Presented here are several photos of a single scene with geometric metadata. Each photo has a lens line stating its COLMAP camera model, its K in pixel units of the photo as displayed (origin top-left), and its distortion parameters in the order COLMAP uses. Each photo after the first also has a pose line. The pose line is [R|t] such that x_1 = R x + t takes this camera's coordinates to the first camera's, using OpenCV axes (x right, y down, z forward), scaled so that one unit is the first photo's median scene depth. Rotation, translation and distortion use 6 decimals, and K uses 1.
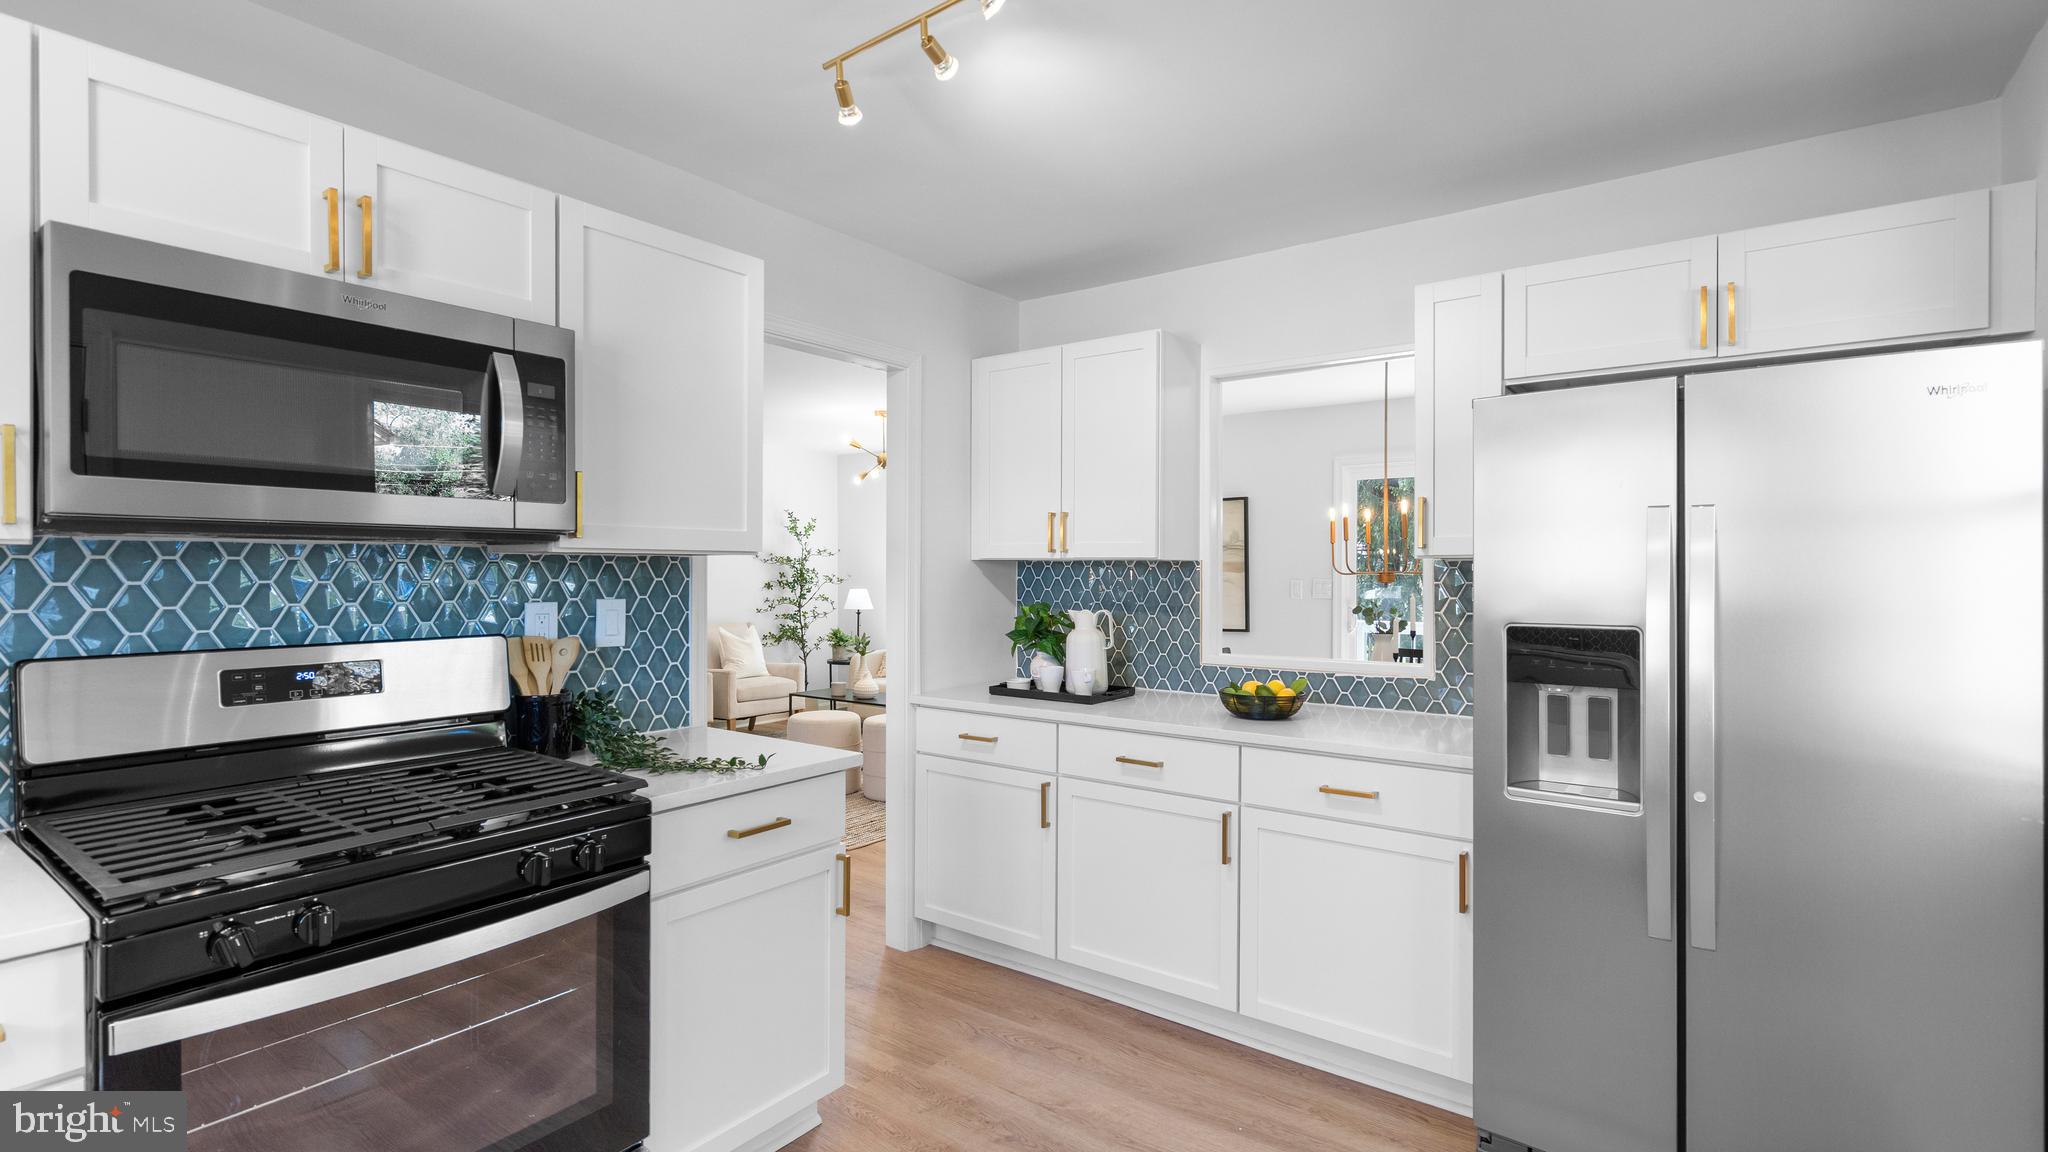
lens RADIAL K [[941.1, 0, 1013.3], [0, 941.1, 576.2], [0, 0, 1]] dist [0.000458, 0.001356]
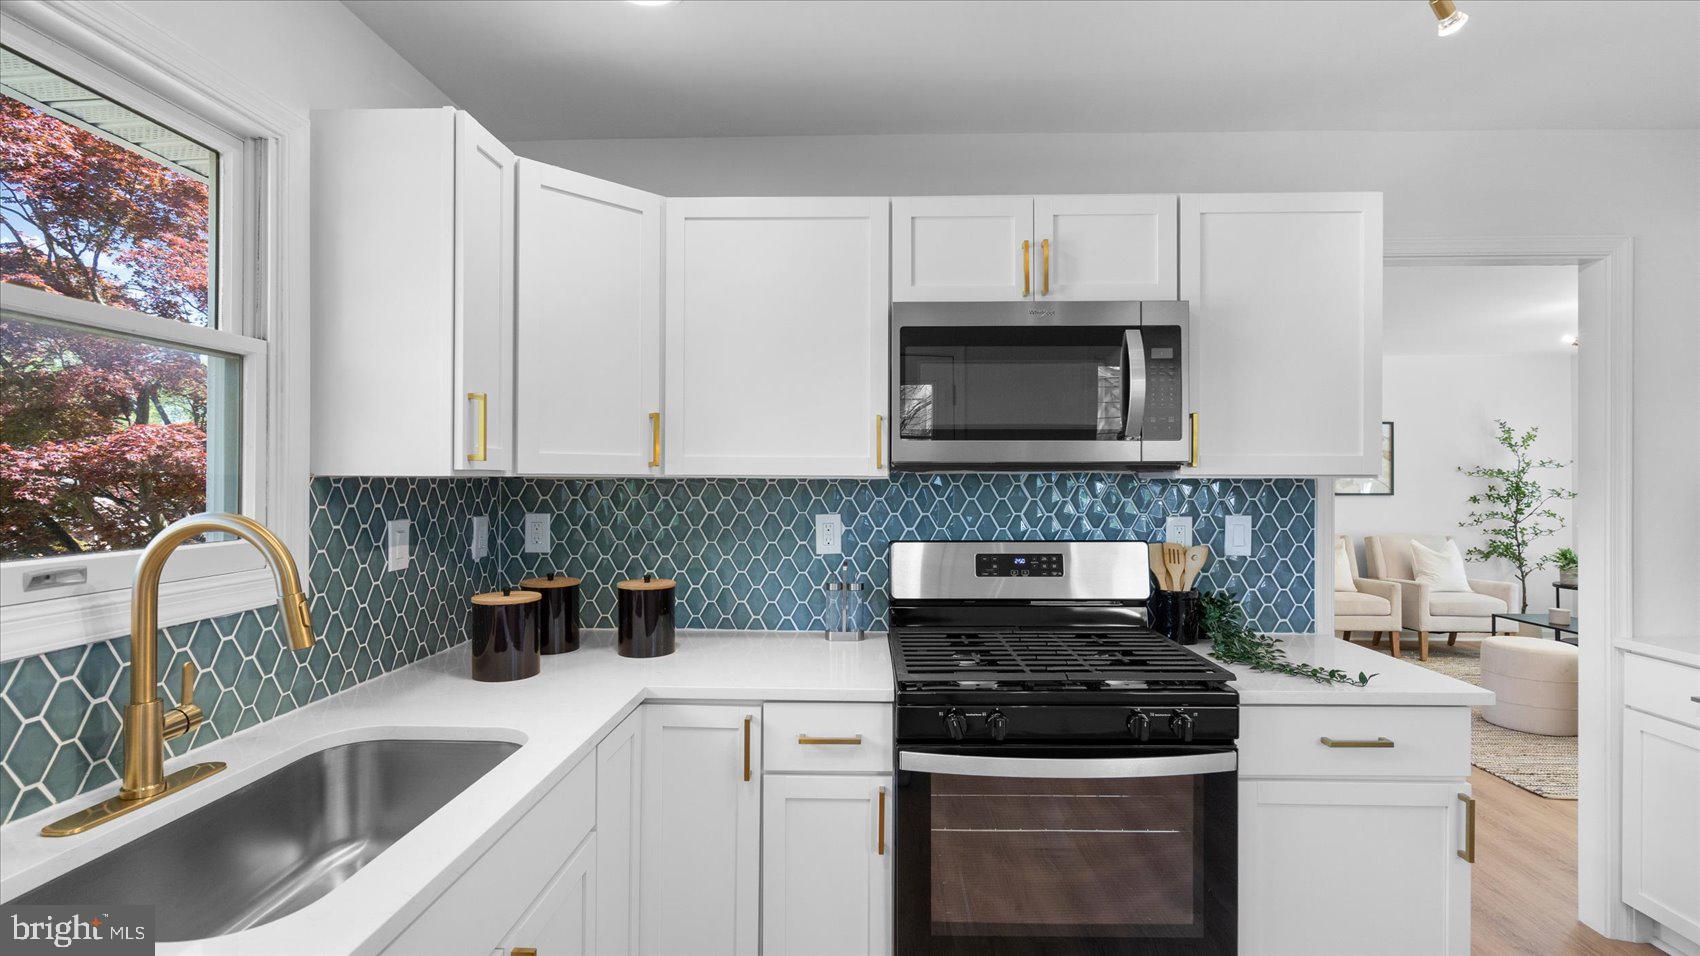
lens RADIAL K [[781.2, 0, 854.4], [0, 781.2, 479.1], [0, 0, 1]] dist [0.000458, 0.001356]
pose [[0.579267, -0.000684, -0.815138, 0.110172], [-0.004673, 0.999980, -0.004161, -0.017945], [0.815125, 0.006220, 0.579252, 0.041952]]
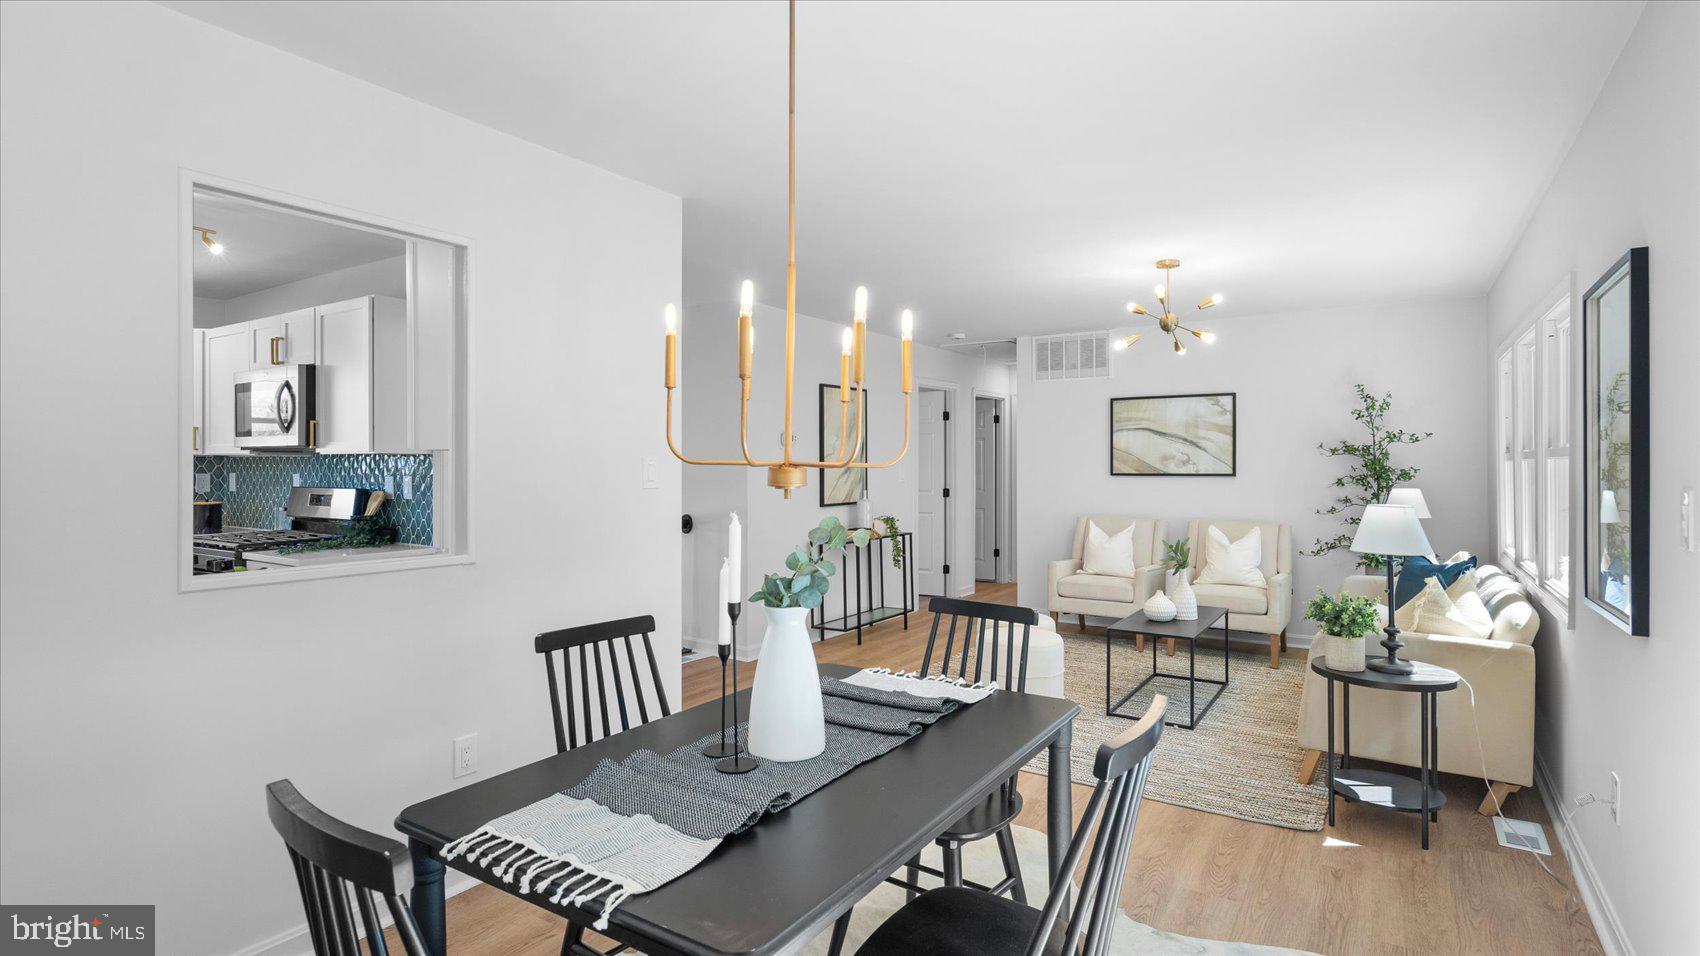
lens RADIAL K [[833.2, 0, 851.3], [0, 833.2, 467.6], [0, 0, 1]] dist [0.001232, 0.000118]
pose [[0.077553, 0.004183, -0.996979, 1.706252], [-0.006306, 0.999973, 0.003705, -0.007913], [0.996968, 0.006000, 0.077578, 2.131418]]
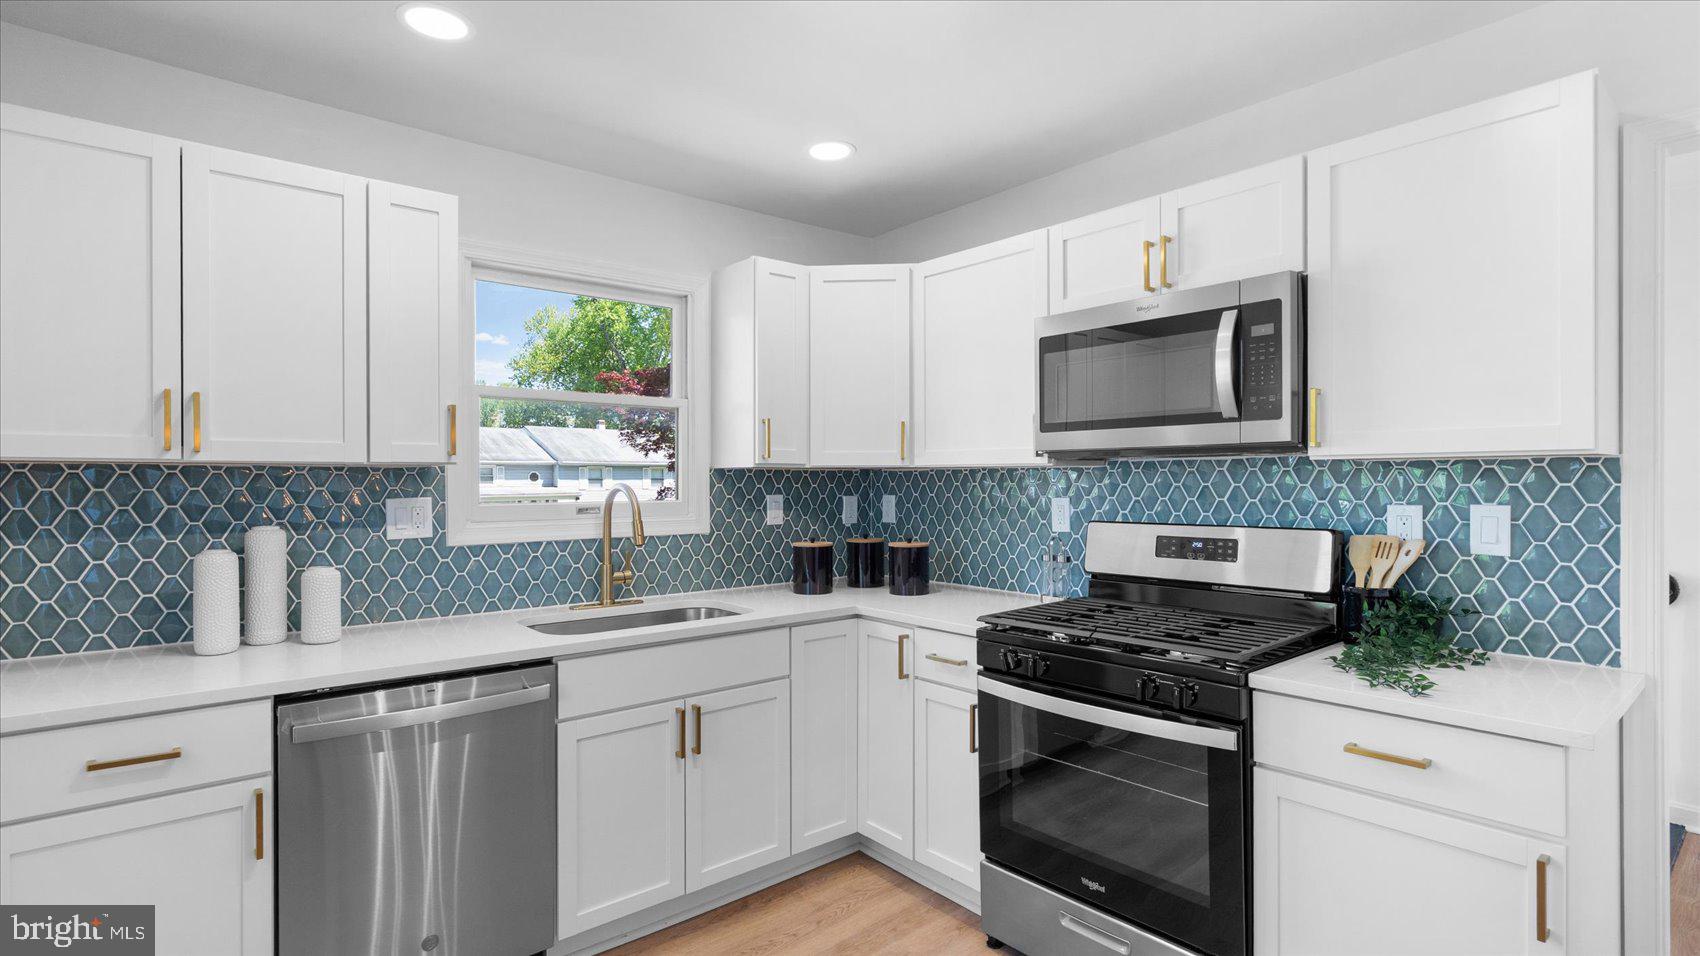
lens RADIAL K [[820.5, 0, 854.2], [0, 820.5, 485.7], [0, 0, 1]] dist [0.024172, 0.000475]
pose [[-0.210231, 0.008309, -0.977616, 0.612630], [-0.000173, 0.999964, 0.008536, -0.002598], [0.977652, 0.001964, -0.210222, 0.644129]]
